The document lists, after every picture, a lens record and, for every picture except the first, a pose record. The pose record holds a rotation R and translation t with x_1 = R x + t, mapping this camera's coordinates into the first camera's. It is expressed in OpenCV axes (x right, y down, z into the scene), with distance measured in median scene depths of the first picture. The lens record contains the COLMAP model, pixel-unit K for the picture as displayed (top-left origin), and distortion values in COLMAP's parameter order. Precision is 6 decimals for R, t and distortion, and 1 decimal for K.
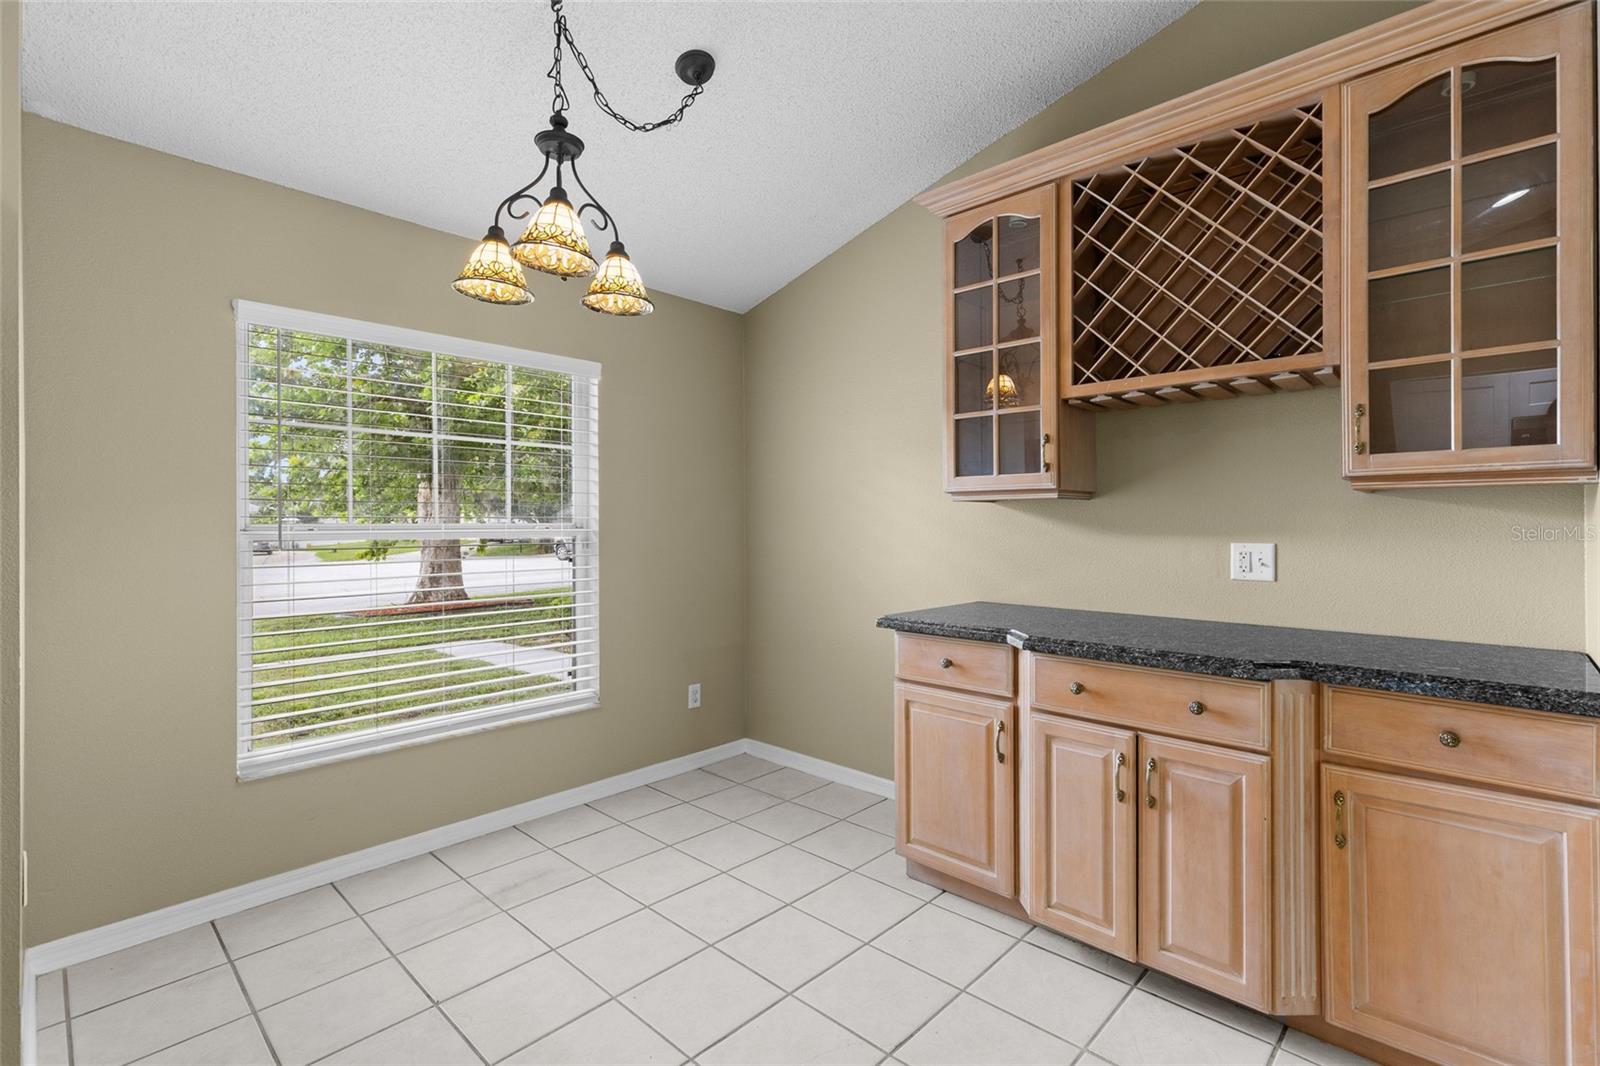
lens RADIAL K [[723.3, 0, 804.7], [0, 723.3, 526.0], [0, 0, 1]] dist [0.006746, 0.000351]
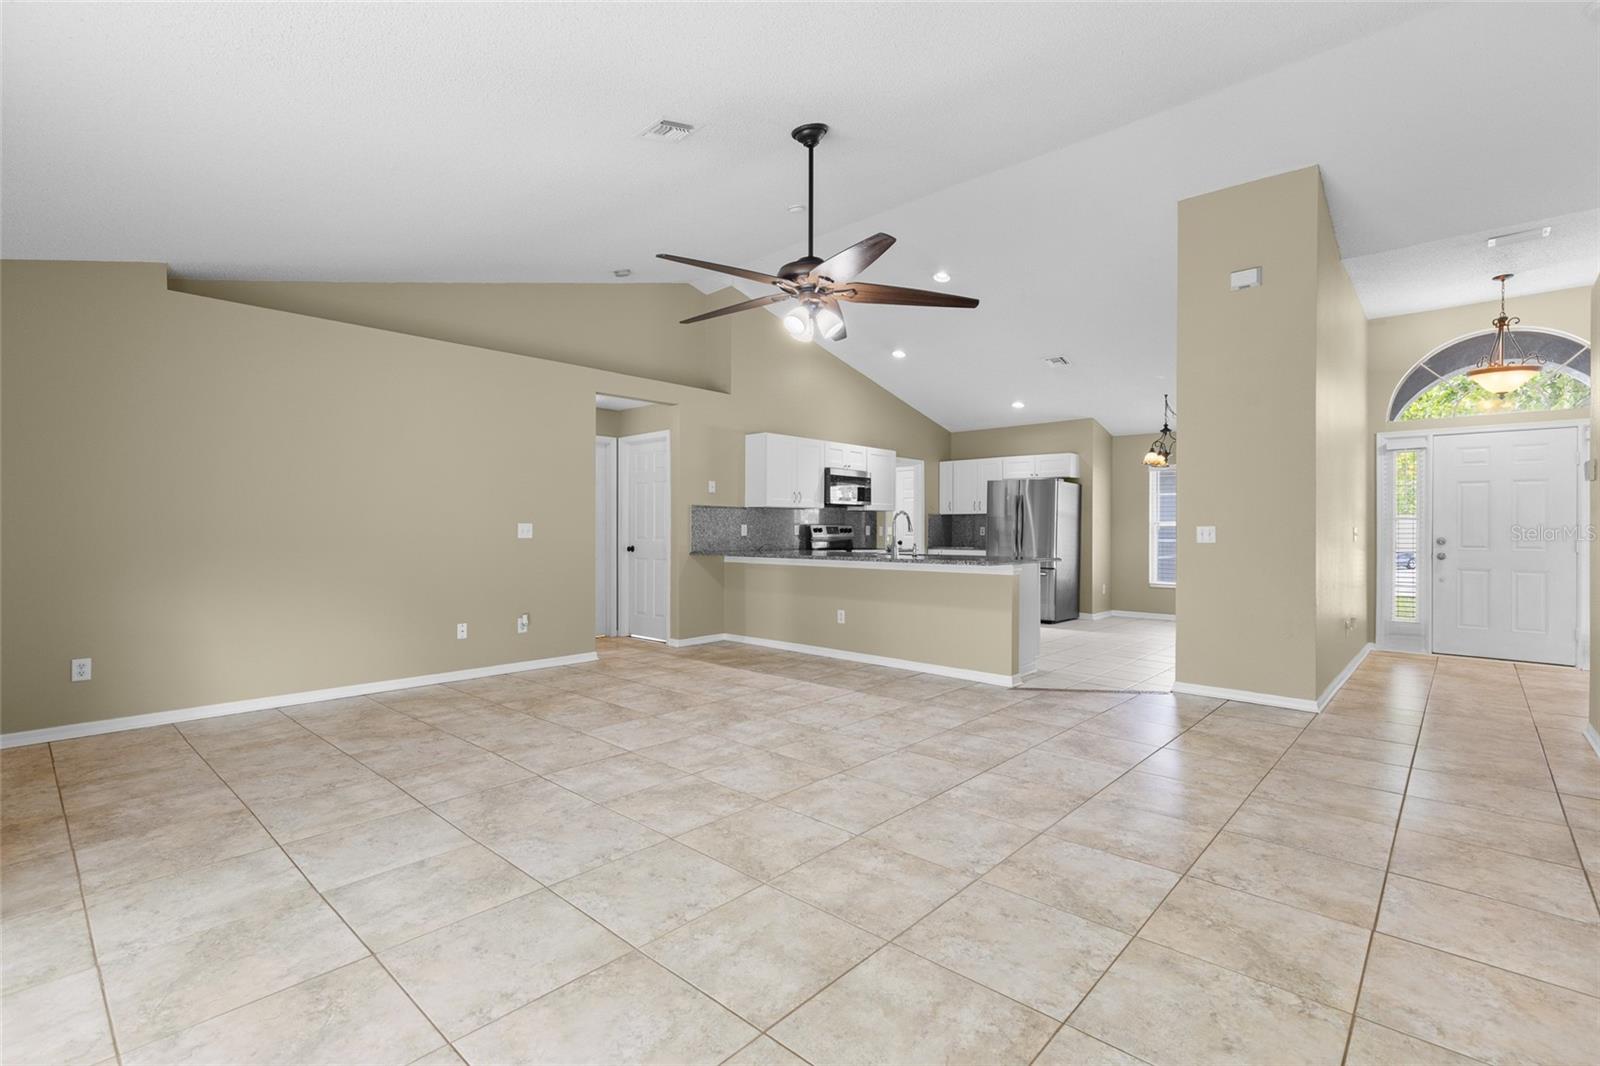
lens RADIAL K [[723.3, 0, 804.7], [0, 723.3, 526.0], [0, 0, 1]] dist [0.006746, 0.000351]
pose [[0.017904, 0.000559, -0.999840, 3.314230], [-0.003490, 0.999994, 0.000496, 0.022906], [0.999834, 0.003480, 0.017906, -1.006122]]
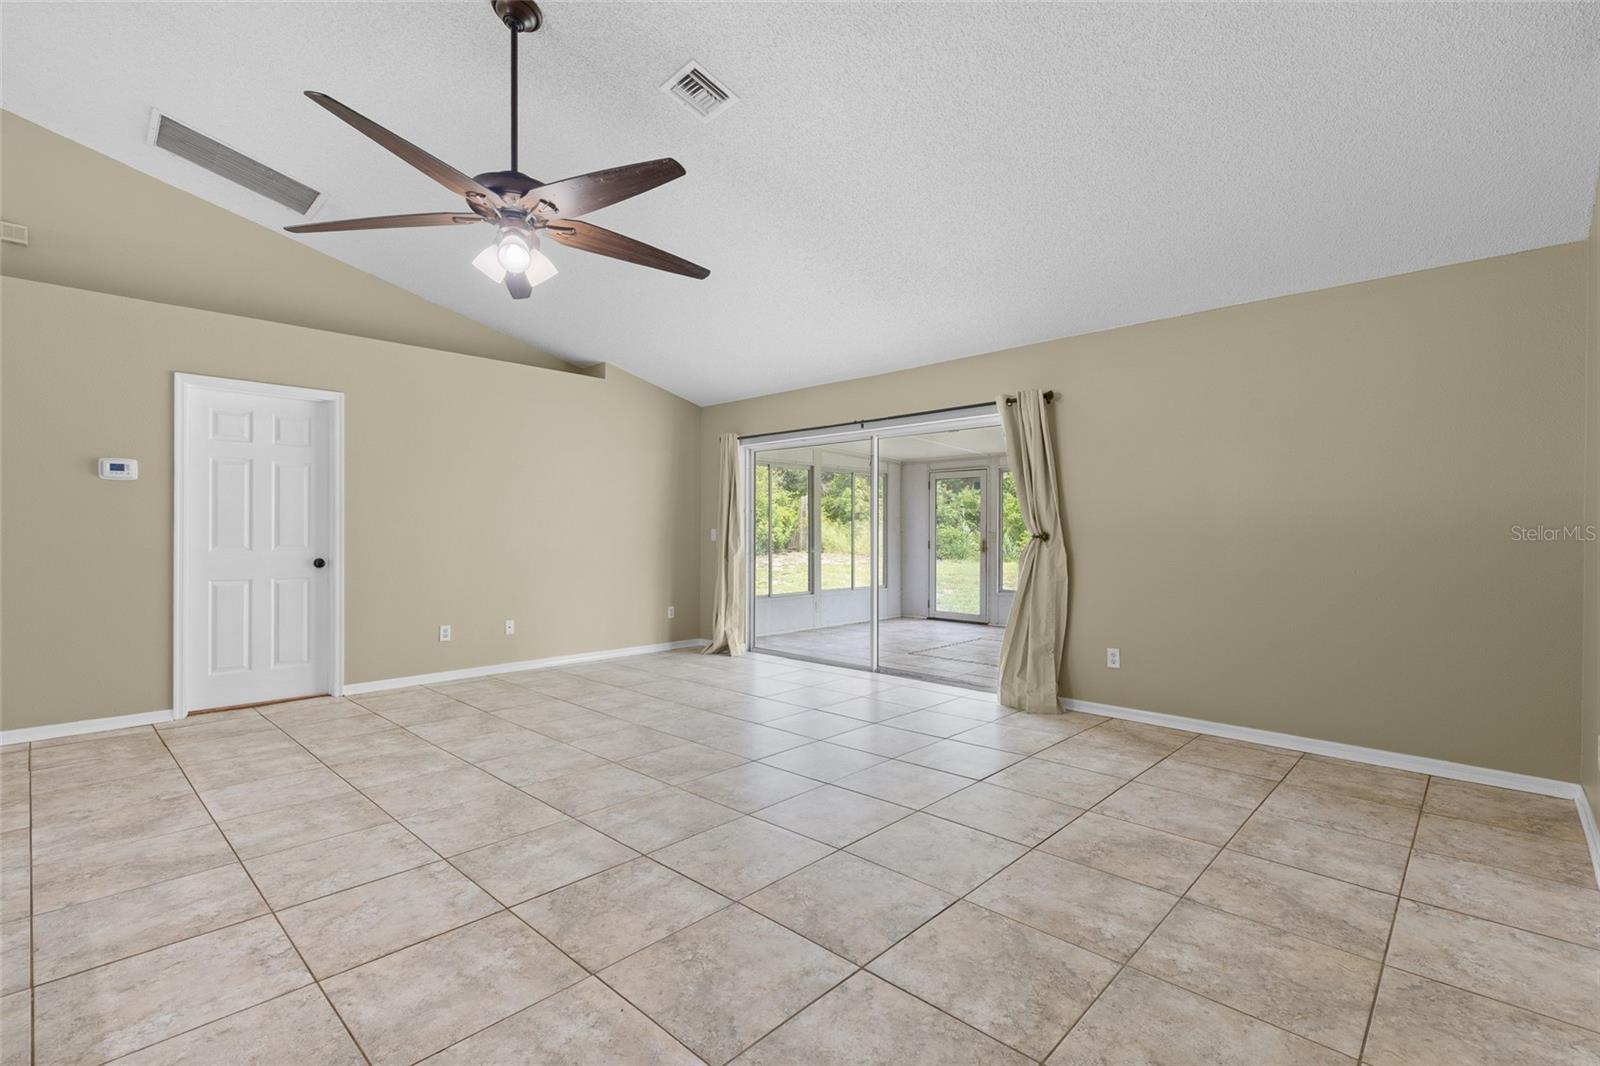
lens RADIAL K [[728.9, 0, 802.7], [0, 728.9, 526.6], [0, 0, 1]] dist [0.004512, 0.000447]
pose [[0.003012, 0.011424, 0.999930, 0.370412], [-0.000785, 0.999934, -0.011421, 0.035628], [-0.999995, -0.000751, 0.003020, -1.470491]]
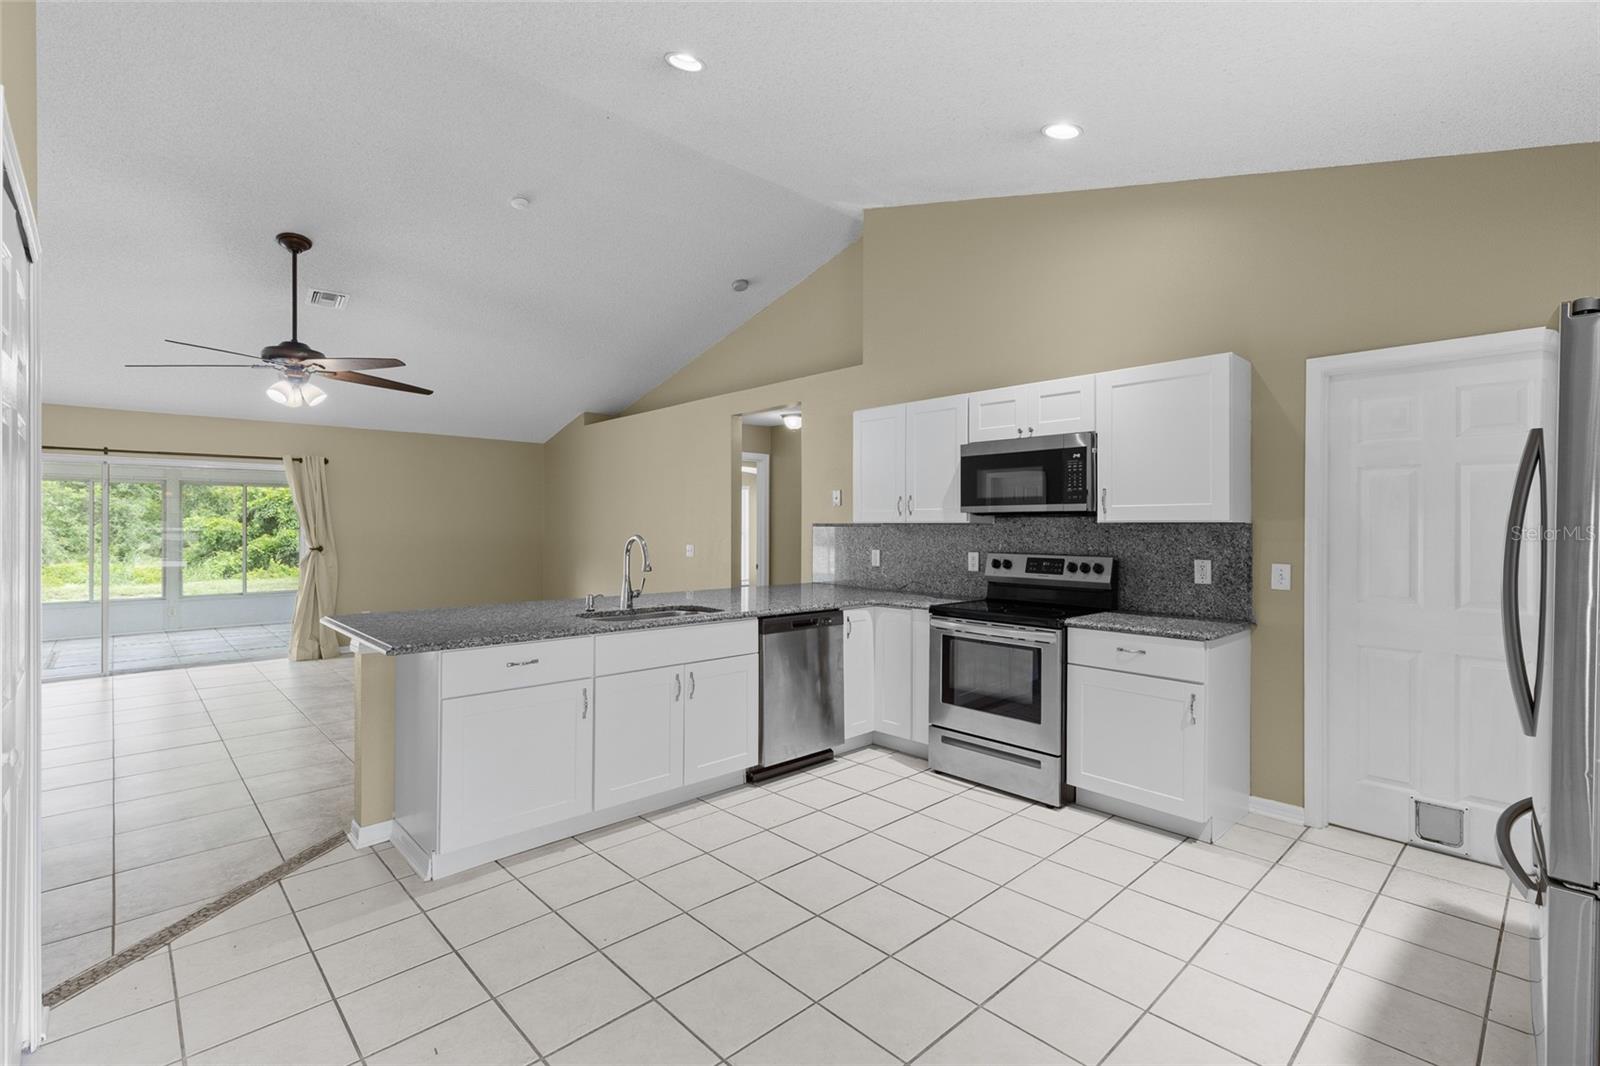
lens RADIAL K [[723.3, 0, 804.7], [0, 723.3, 526.0], [0, 0, 1]] dist [0.006746, 0.000351]
pose [[-0.998460, 0.004121, 0.055319, 0.072459], [0.004075, 0.999991, -0.000959, -0.053391], [-0.055323, -0.000732, -0.998468, 1.036028]]
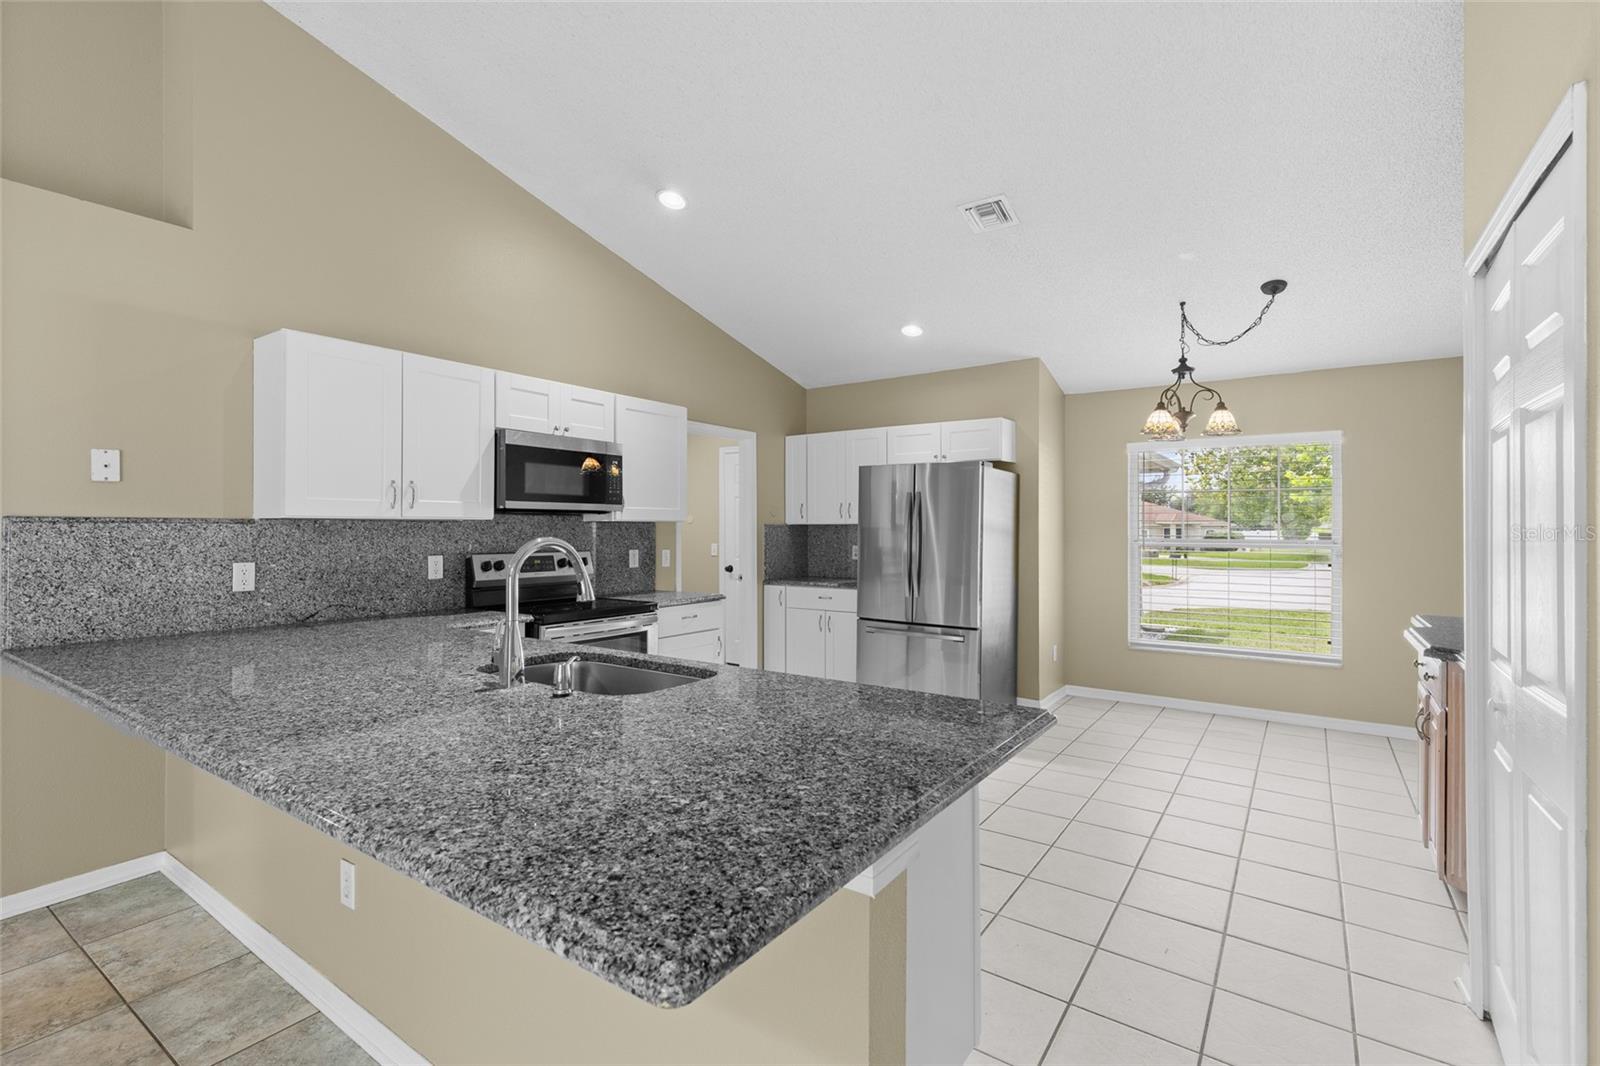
lens RADIAL K [[723.3, 0, 804.7], [0, 723.3, 526.0], [0, 0, 1]] dist [0.006746, 0.000351]
pose [[0.150474, 0.002572, -0.988611, 1.452426], [-0.000469, 0.999997, 0.002531, -0.052332], [0.988614, 0.000083, 0.150475, -0.407183]]
